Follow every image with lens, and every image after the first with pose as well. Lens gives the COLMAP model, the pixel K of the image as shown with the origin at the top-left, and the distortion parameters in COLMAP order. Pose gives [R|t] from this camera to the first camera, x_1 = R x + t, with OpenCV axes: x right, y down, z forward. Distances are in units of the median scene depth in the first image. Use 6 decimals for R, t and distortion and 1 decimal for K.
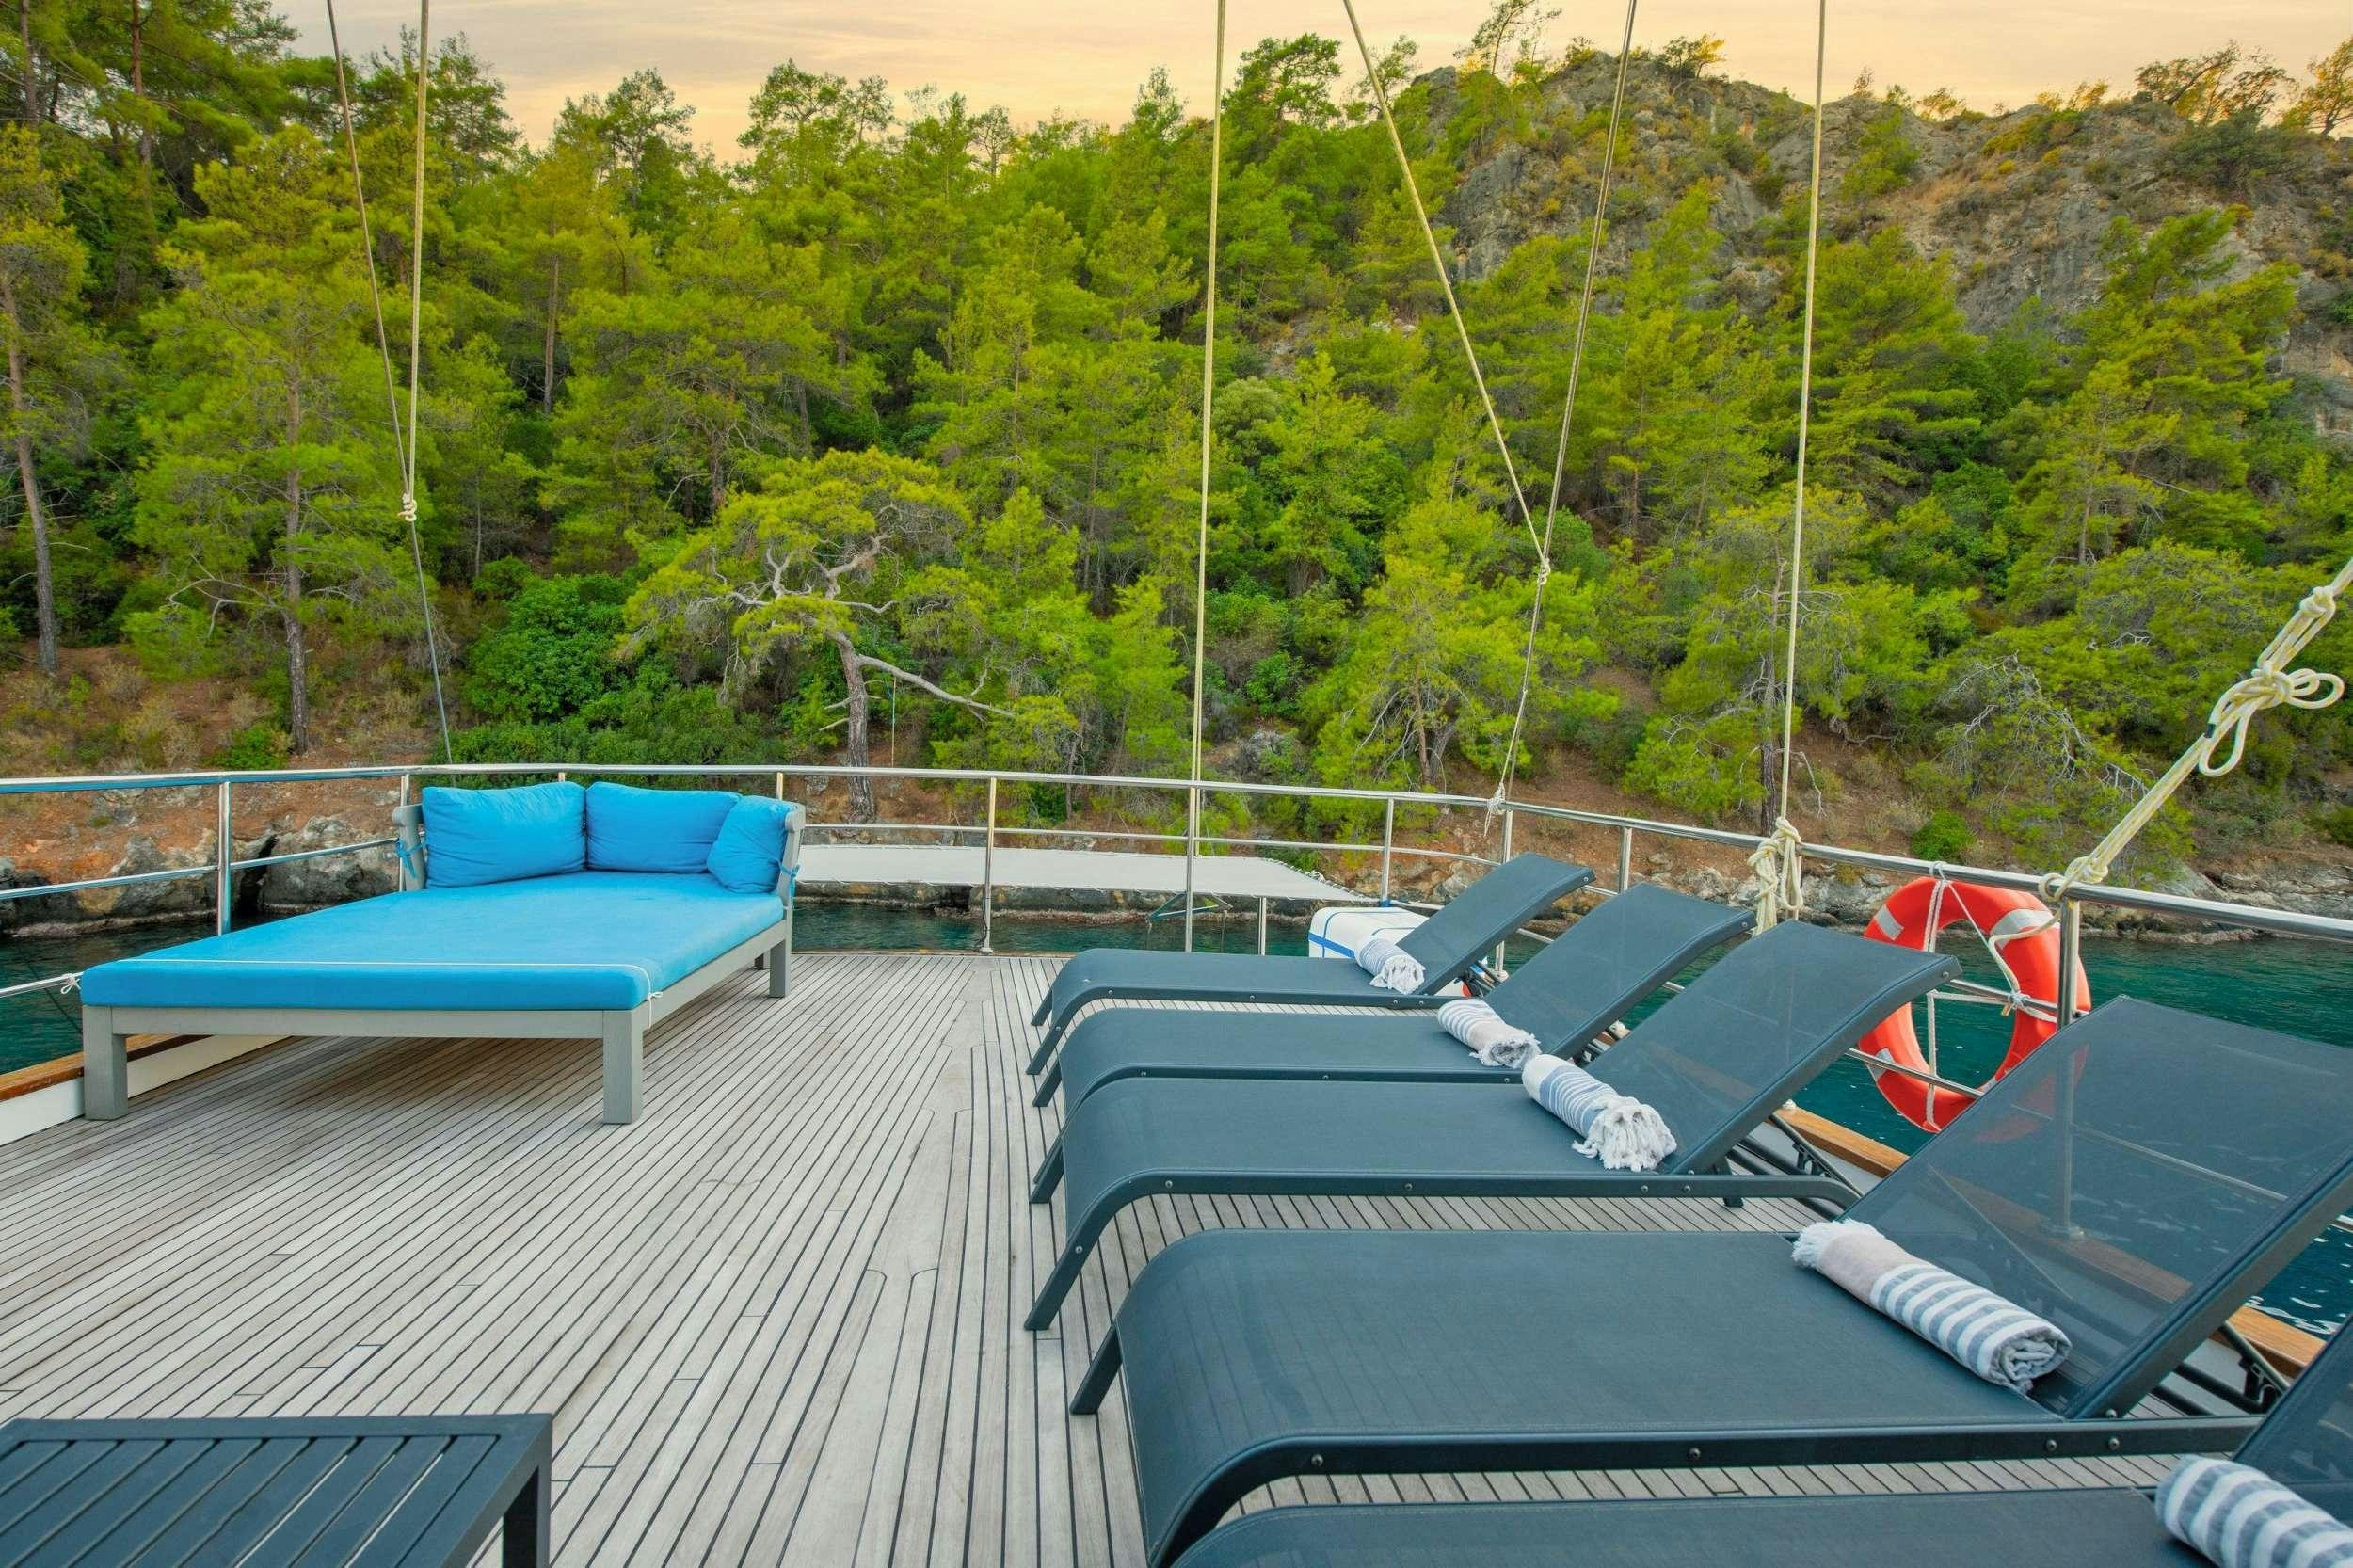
lens RADIAL K [[1196.8, 0, 1182.6], [0, 1196.8, 778.3], [0, 0, 1]] dist [-0.006993, -0.000711]
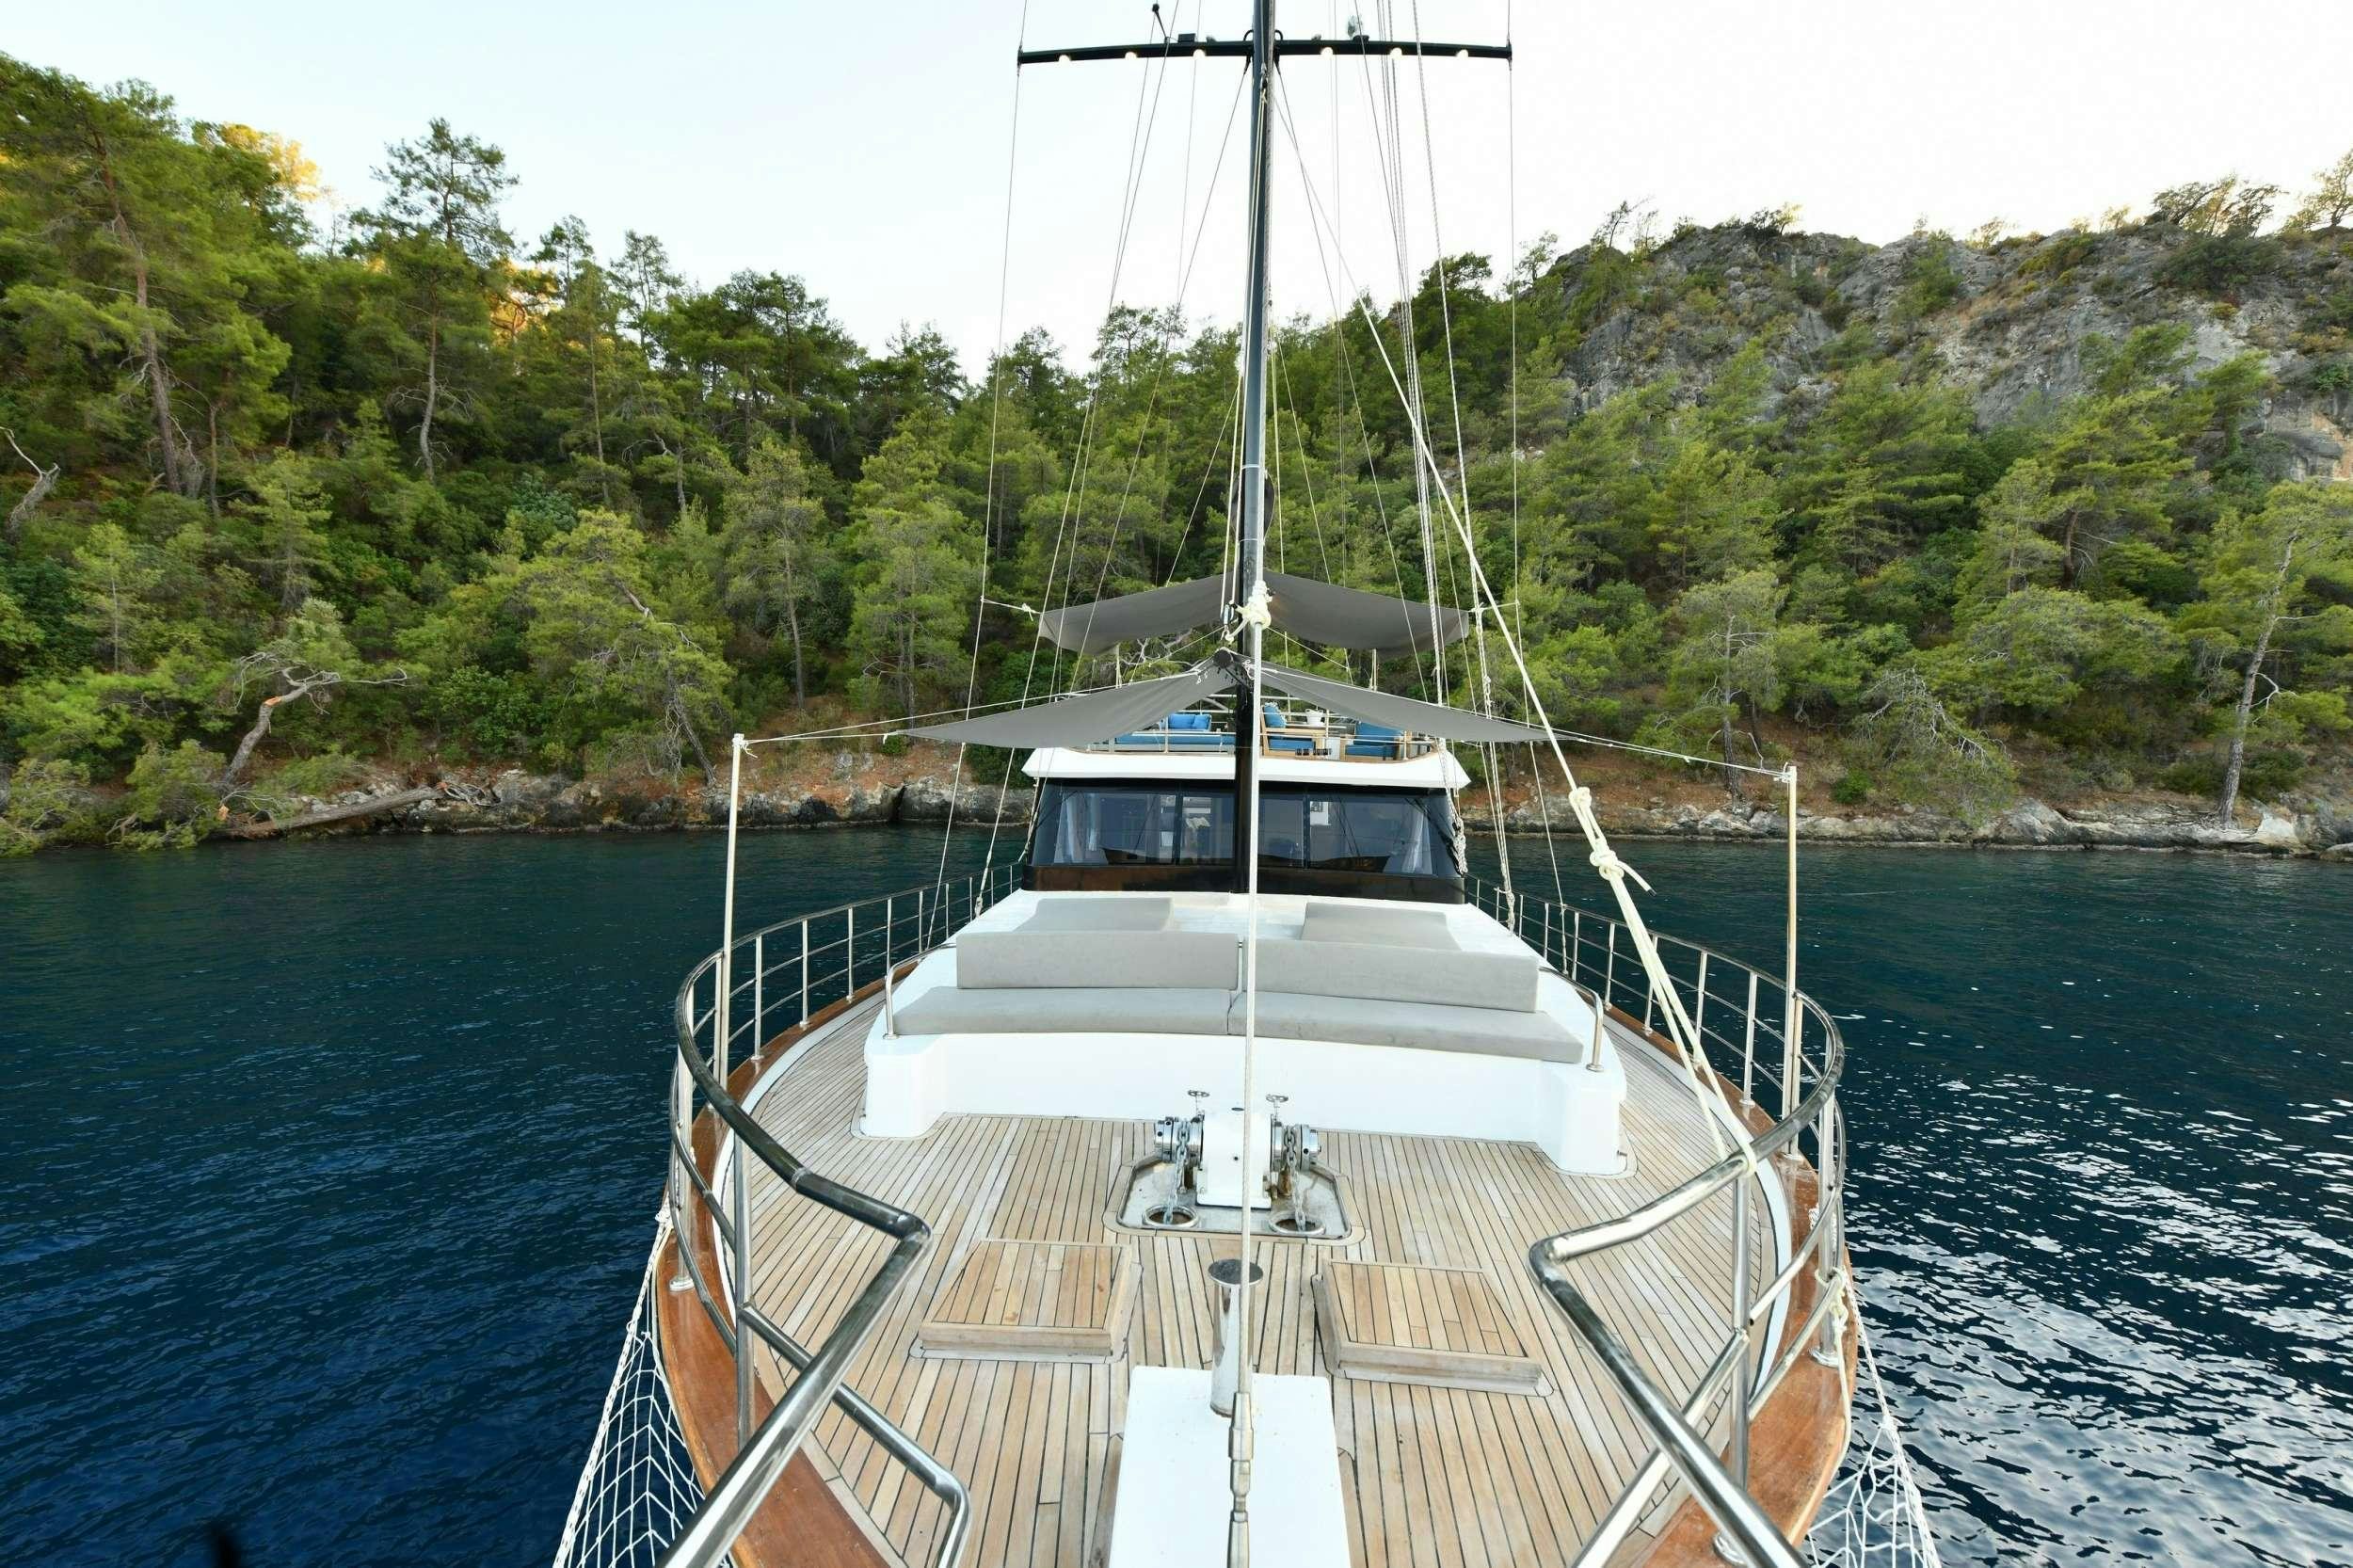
lens RADIAL K [[937.1, 0, 1182.0], [0, 937.1, 779.4], [0, 0, 1]] dist [-0.007494, -0.000817]
pose [[0.971245, -0.006455, -0.237996, 0.036806], [0.005544, 0.999975, -0.004496, 0.021005], [0.238019, 0.003047, 0.971256, -0.200593]]
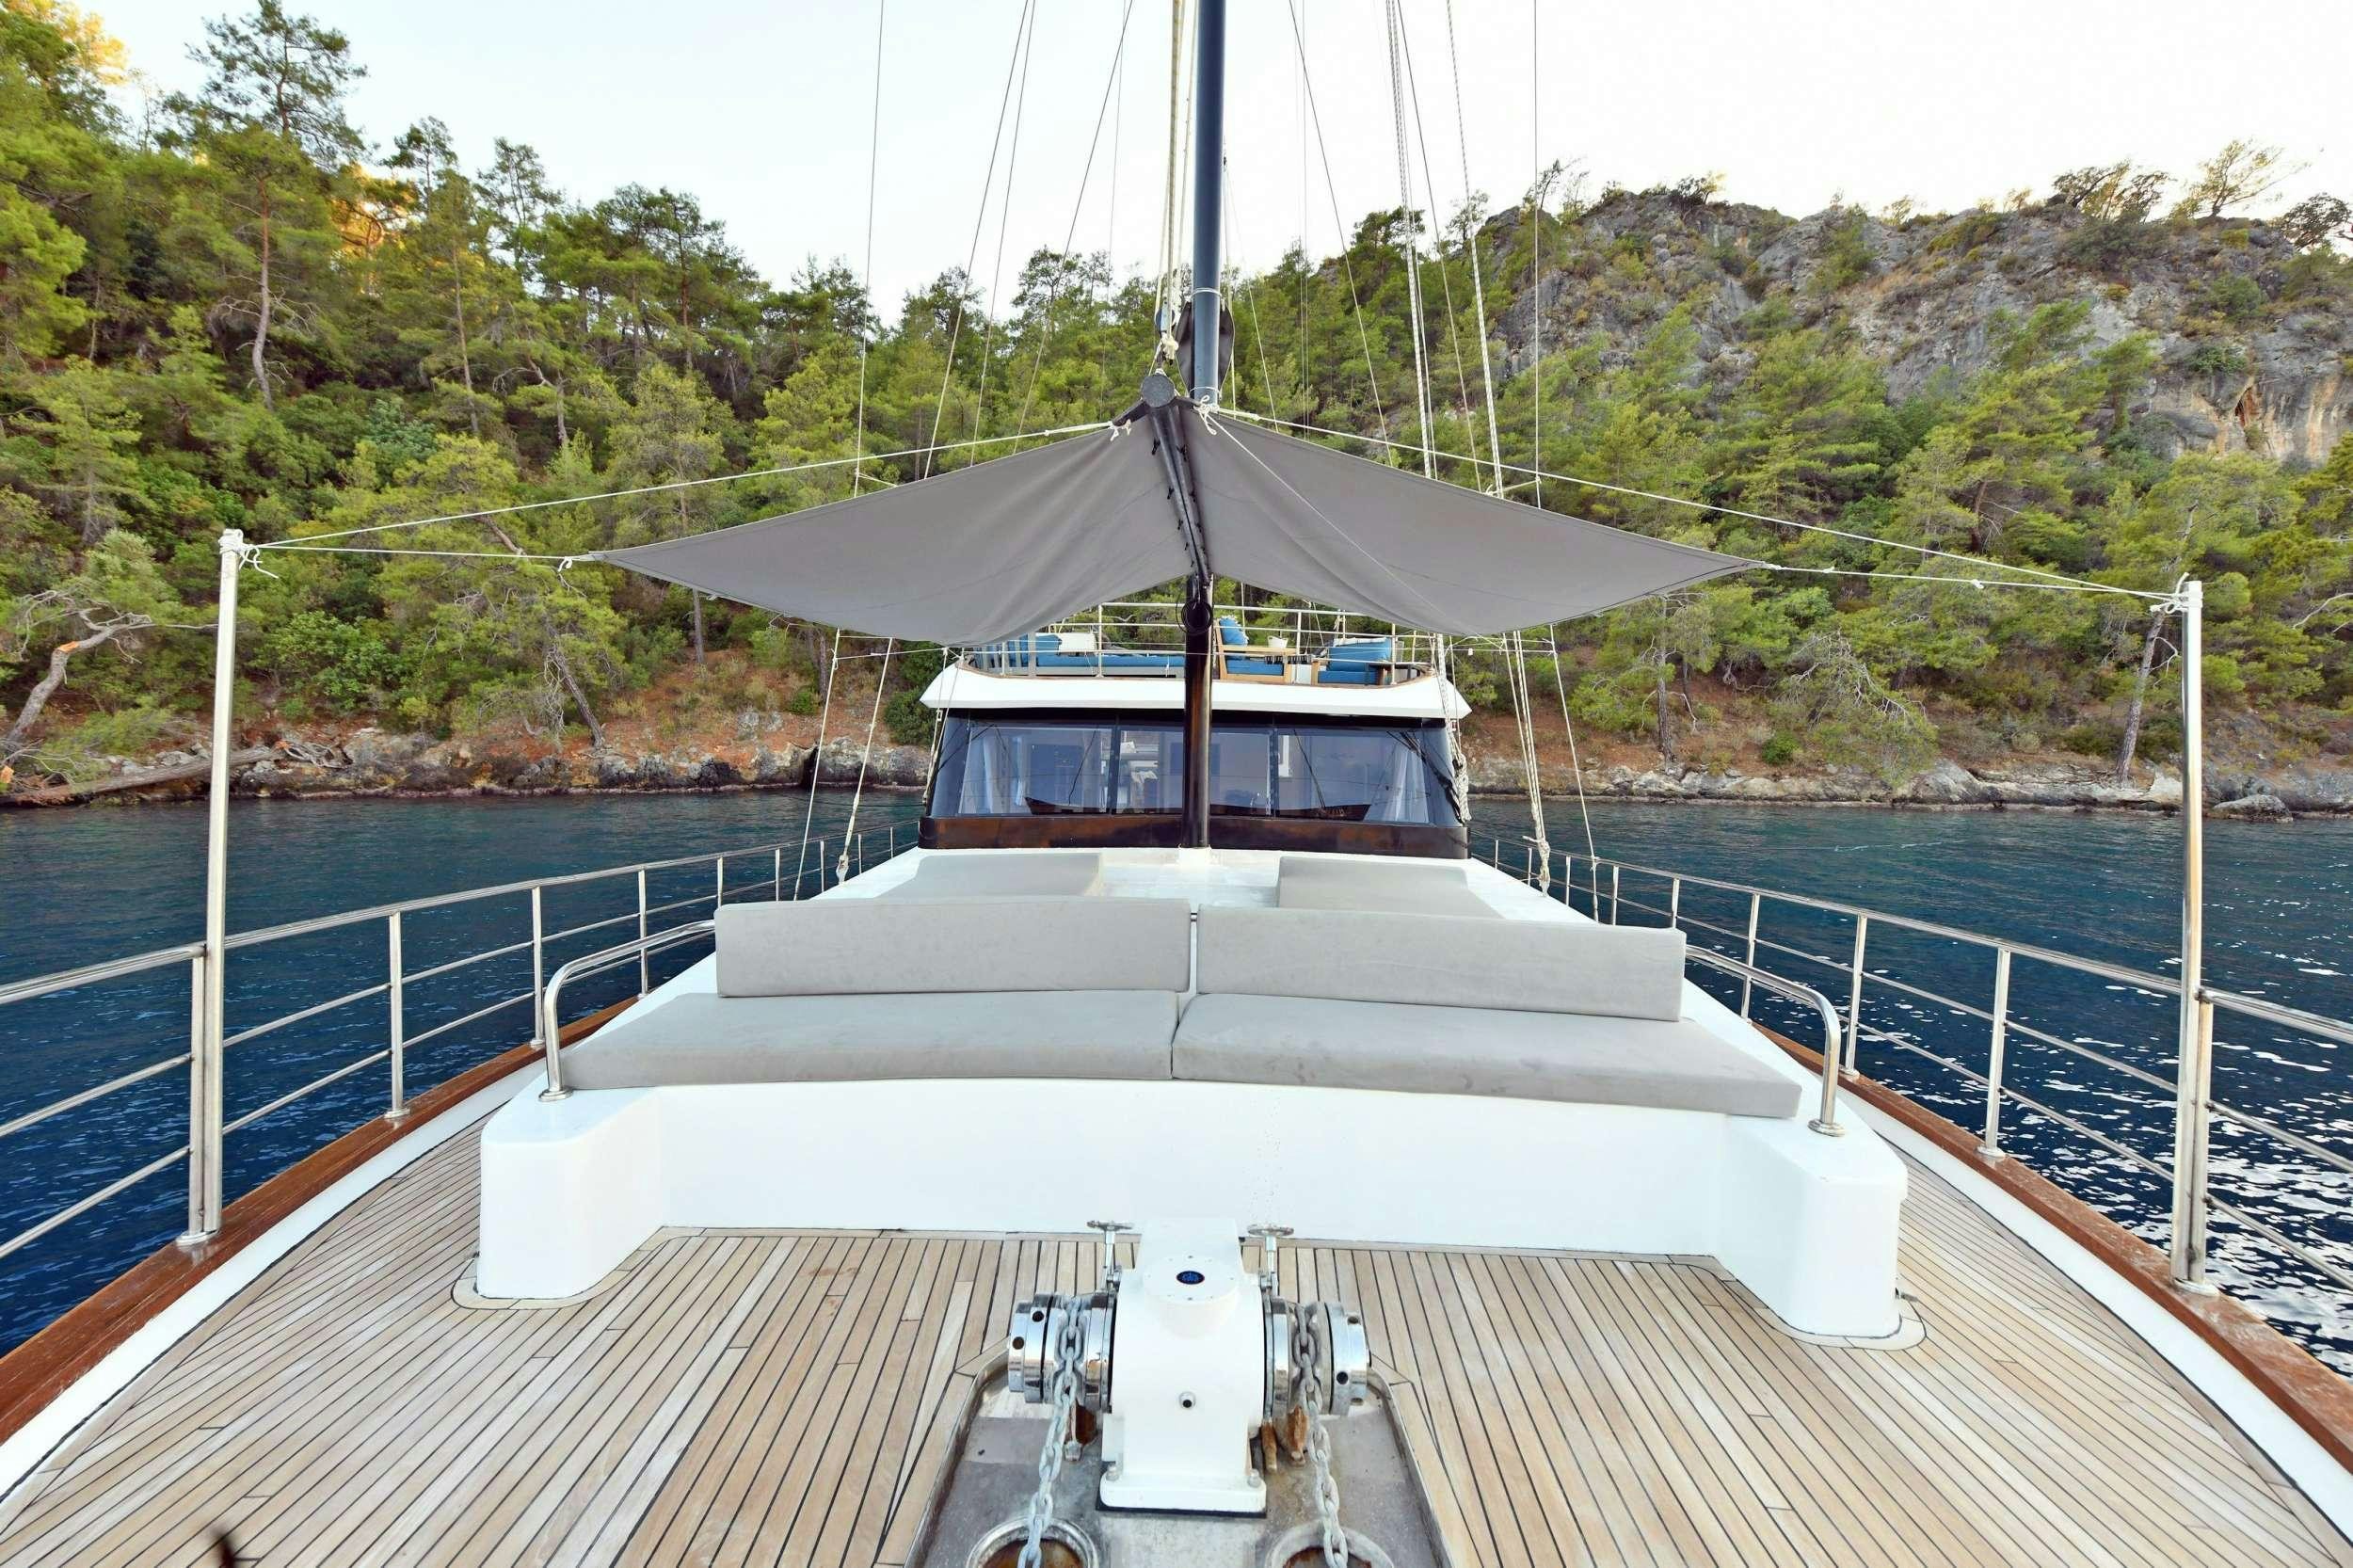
lens RADIAL K [[937.1, 0, 1182.0], [0, 937.1, 779.4], [0, 0, 1]] dist [-0.007494, -0.000817]
pose [[0.987557, -0.000099, -0.157264, 0.023922], [0.004999, 0.999514, 0.030764, 0.025497], [0.157185, -0.031167, 0.987077, -0.176253]]
